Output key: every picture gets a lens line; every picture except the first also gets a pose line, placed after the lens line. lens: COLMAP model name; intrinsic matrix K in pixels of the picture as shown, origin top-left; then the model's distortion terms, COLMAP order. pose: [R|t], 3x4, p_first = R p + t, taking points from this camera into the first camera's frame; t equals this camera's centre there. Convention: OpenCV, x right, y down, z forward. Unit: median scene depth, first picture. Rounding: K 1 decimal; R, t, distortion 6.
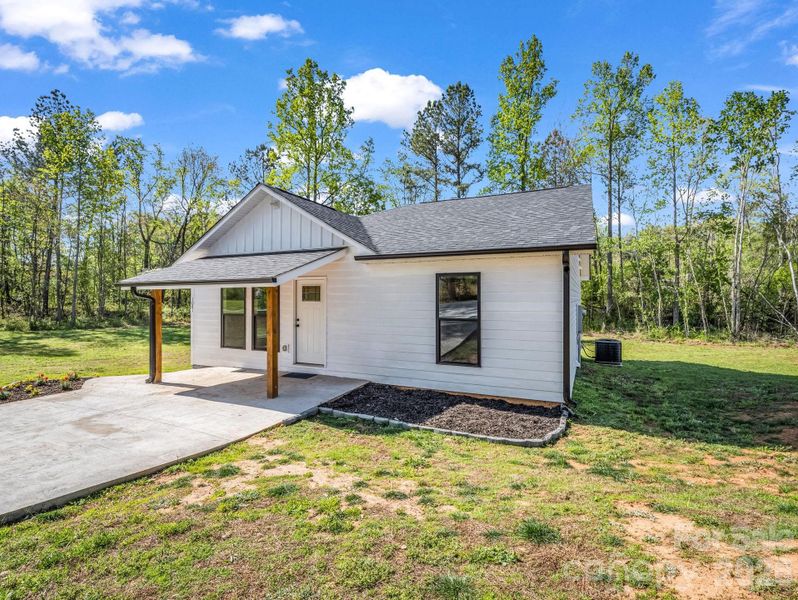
lens RADIAL K [[412.1, 0, 379.0], [0, 412.1, 288.1], [0, 0, 1]] dist [-0.019021, 0.002113]
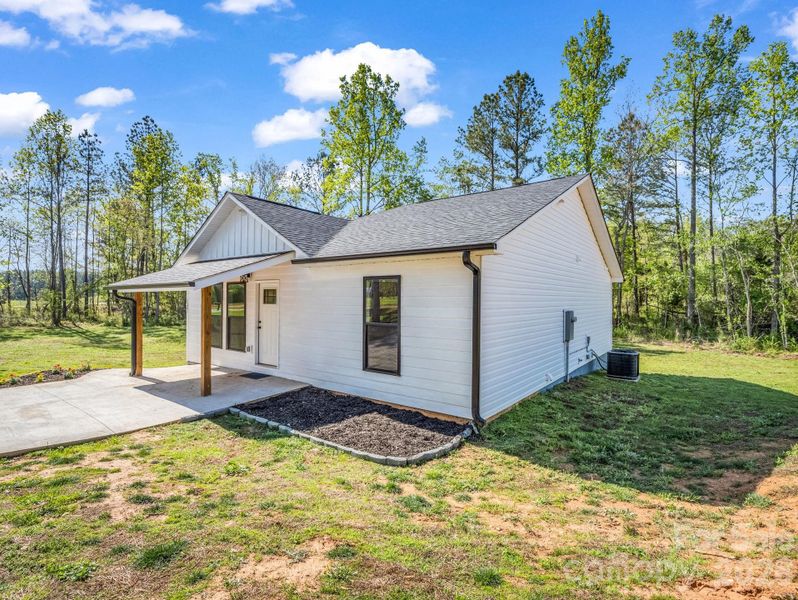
lens RADIAL K [[412.1, 0, 379.0], [0, 412.1, 288.1], [0, 0, 1]] dist [-0.019021, 0.002113]
pose [[0.977066, 0.000355, -0.212936, 0.115576], [-0.000968, 0.999996, -0.002777, -0.001849], [0.212934, 0.002919, 0.977062, 0.019453]]
